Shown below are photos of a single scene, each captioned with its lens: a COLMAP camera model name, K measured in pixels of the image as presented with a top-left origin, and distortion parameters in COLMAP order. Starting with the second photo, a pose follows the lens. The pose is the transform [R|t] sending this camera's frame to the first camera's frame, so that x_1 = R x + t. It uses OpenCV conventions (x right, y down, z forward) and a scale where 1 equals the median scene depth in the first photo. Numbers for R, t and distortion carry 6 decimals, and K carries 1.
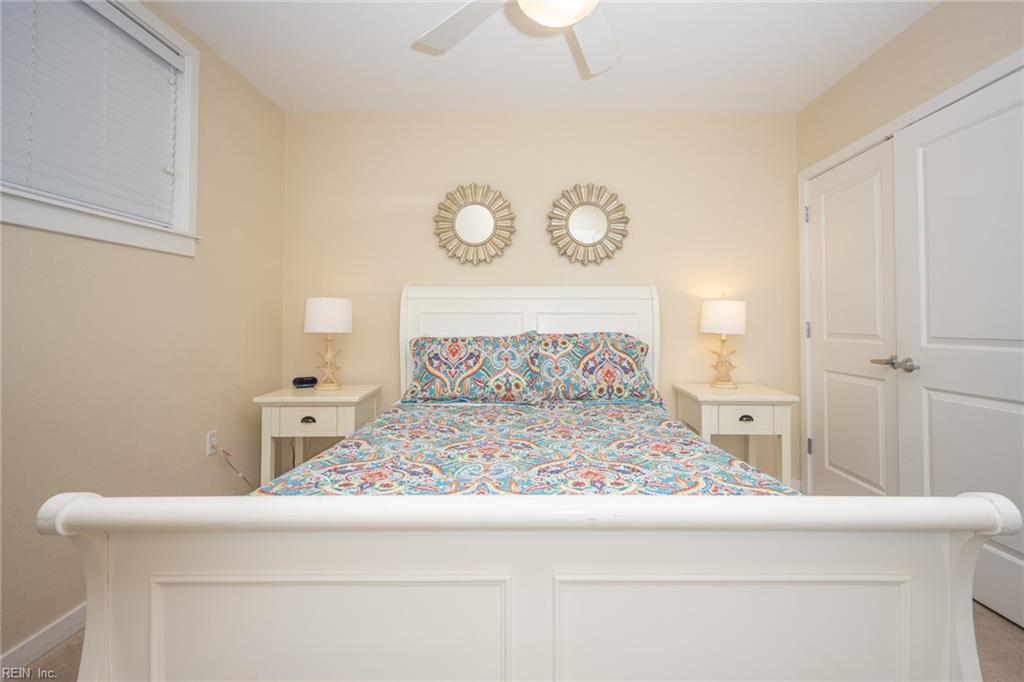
lens RADIAL K [[468.7, 0, 531.0], [0, 468.7, 302.5], [0, 0, 1]] dist [-0.001013, -0.000181]
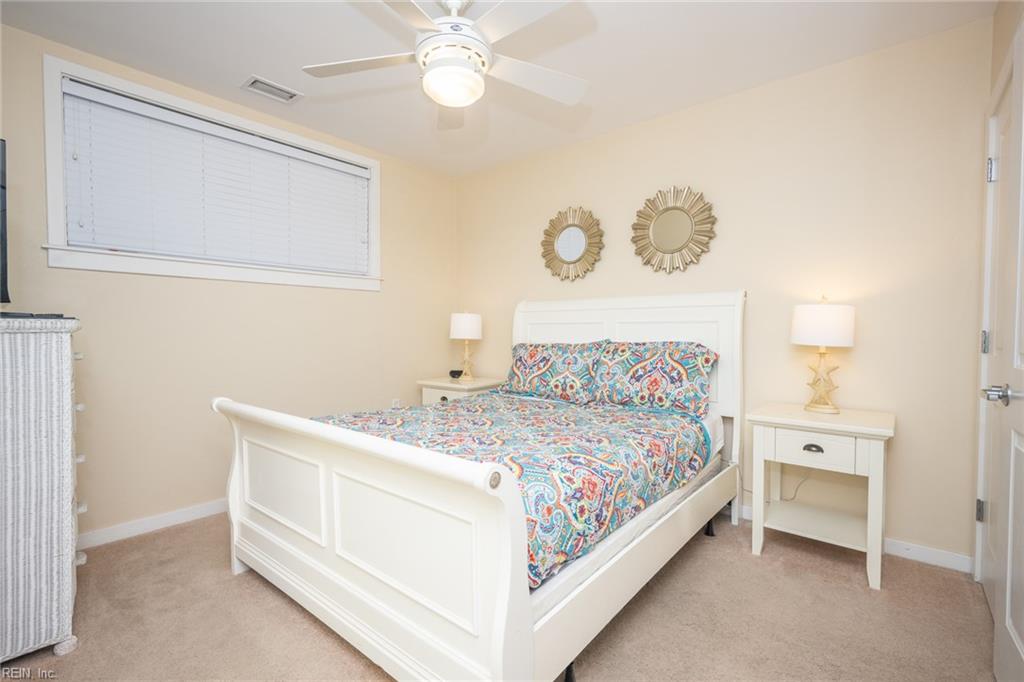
lens RADIAL K [[468.7, 0, 509.1], [0, 468.7, 334.8], [0, 0, 1]] dist [-0.001013, -0.000181]
pose [[0.760071, 0.004403, -0.649825, 0.576371], [0.024491, 0.999073, 0.035416, 0.007270], [0.649378, -0.042833, 0.759258, 0.041723]]
